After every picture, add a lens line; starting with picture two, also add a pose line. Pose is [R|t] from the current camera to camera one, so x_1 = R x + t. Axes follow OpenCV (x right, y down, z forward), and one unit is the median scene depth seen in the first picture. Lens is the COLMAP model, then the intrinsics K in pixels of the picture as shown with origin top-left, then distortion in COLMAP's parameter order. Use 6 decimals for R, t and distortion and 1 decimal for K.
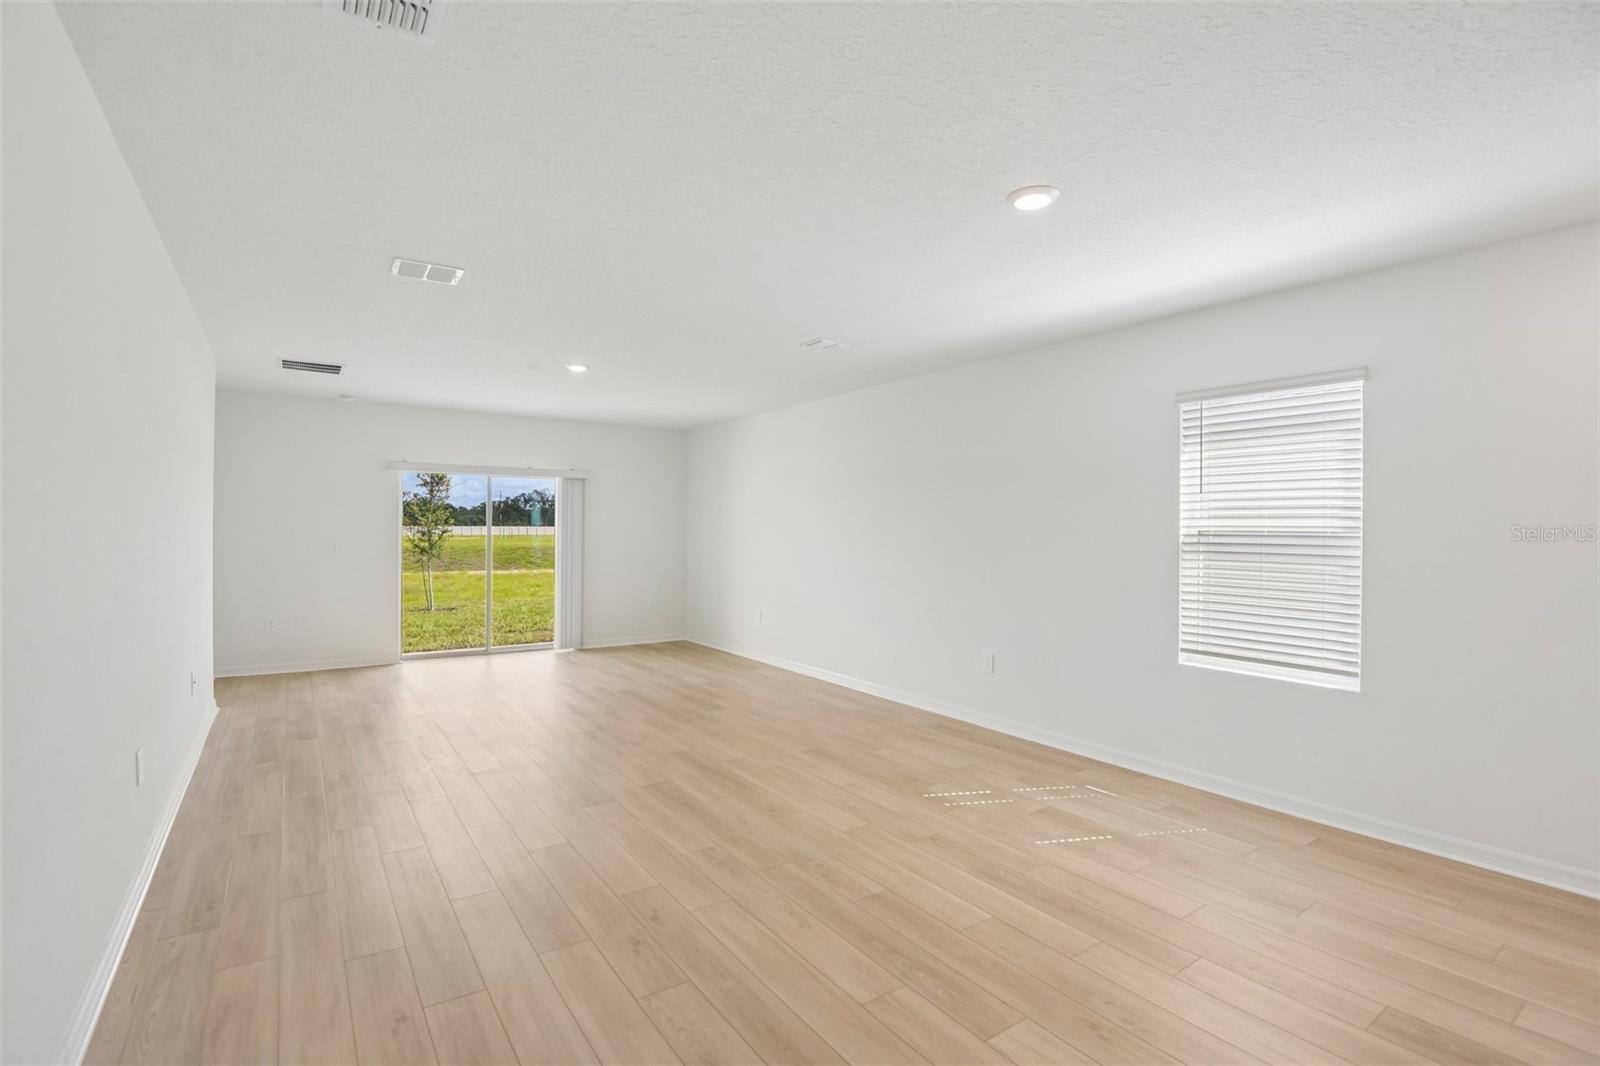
lens RADIAL K [[739.6, 0, 797.8], [0, 739.6, 528.5], [0, 0, 1]] dist [-0.019936, -0.012102]
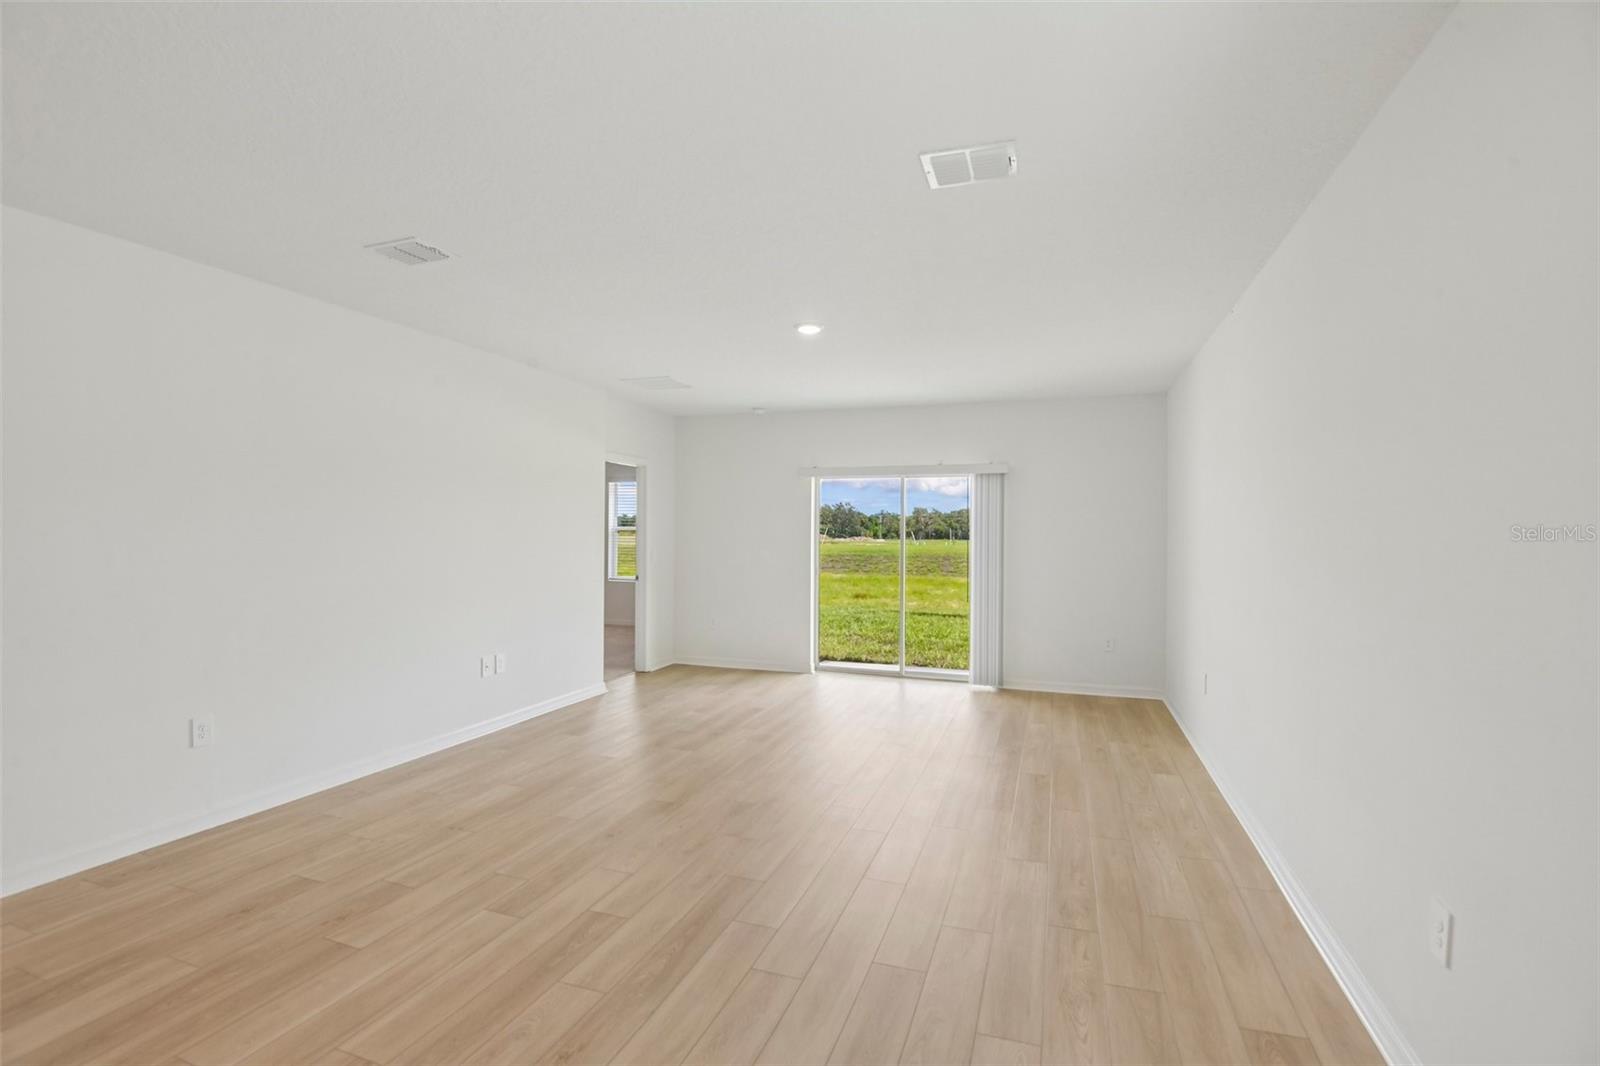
lens RADIAL K [[739.6, 0, 804.5], [0, 739.6, 524.3], [0, 0, 1]] dist [-0.019936, -0.012102]
pose [[0.593655, -0.014574, -0.804588, 0.450860], [-0.000285, 0.999832, -0.018320, 0.003886], [0.804720, 0.011105, 0.593551, 0.741982]]
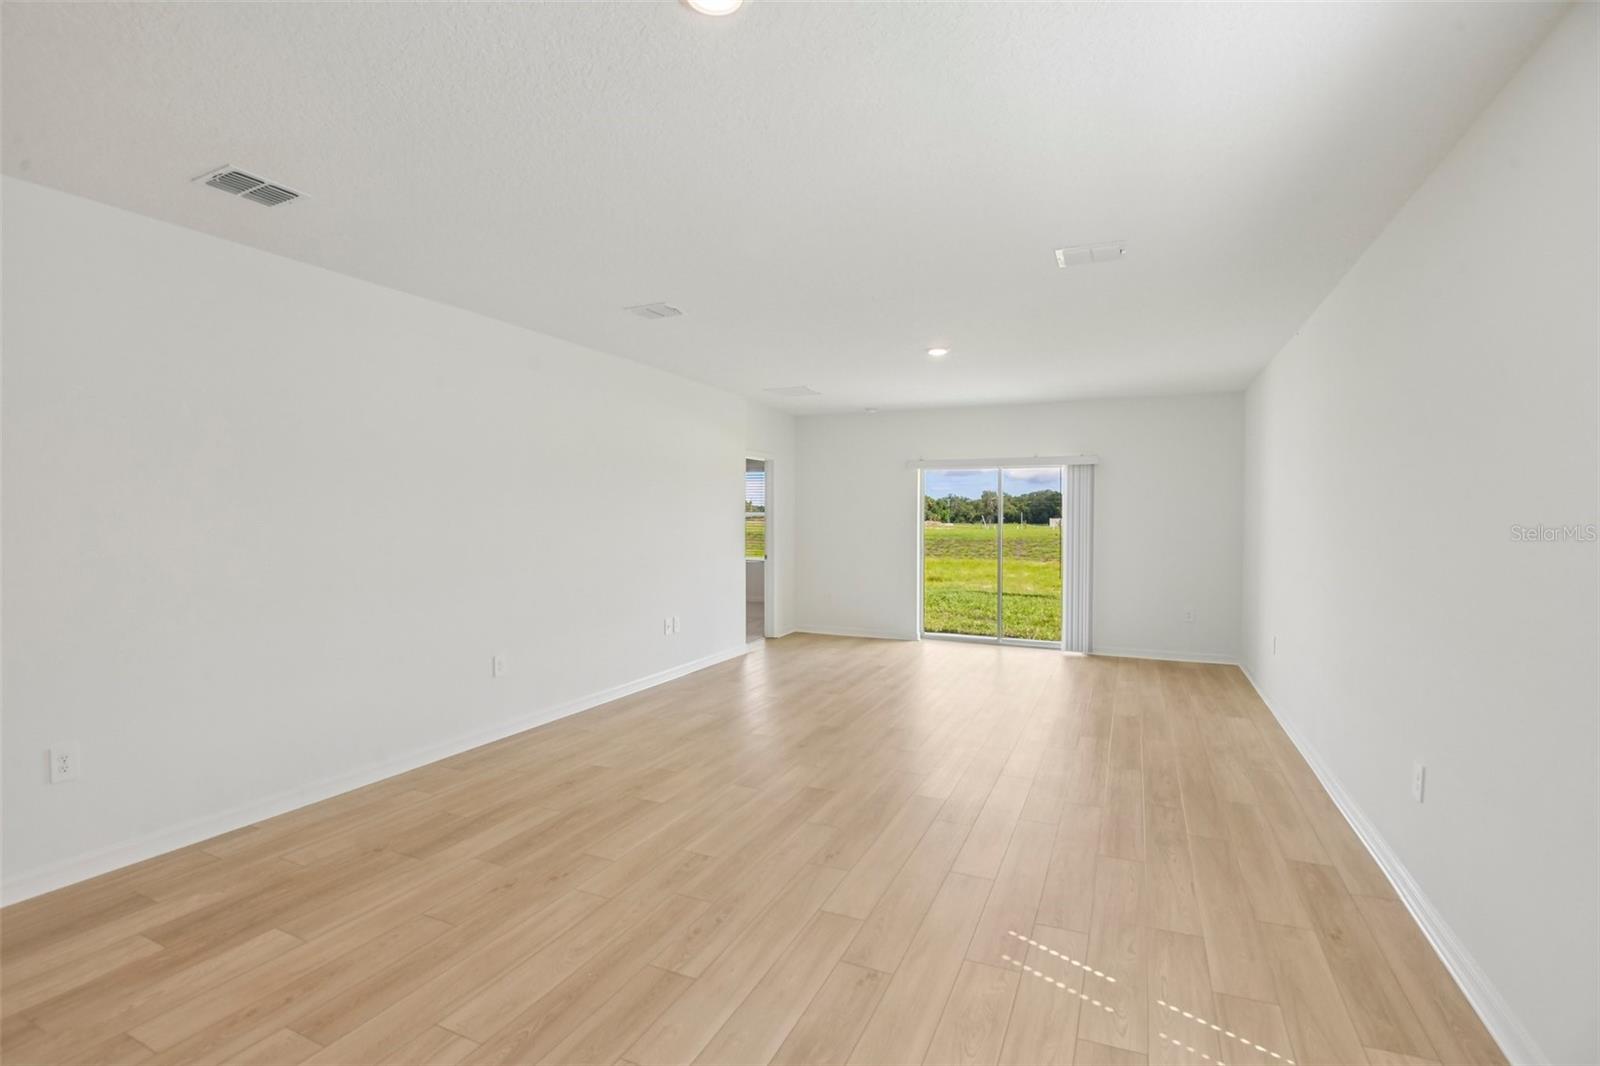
lens RADIAL K [[739.6, 0, 803.3], [0, 739.6, 523.8], [0, 0, 1]] dist [-0.019936, -0.012102]
pose [[0.518205, 0.000892, -0.855256, 0.598064], [0.002116, 0.999995, 0.002325, 0.003207], [0.855254, -0.003014, 0.518200, 0.490615]]
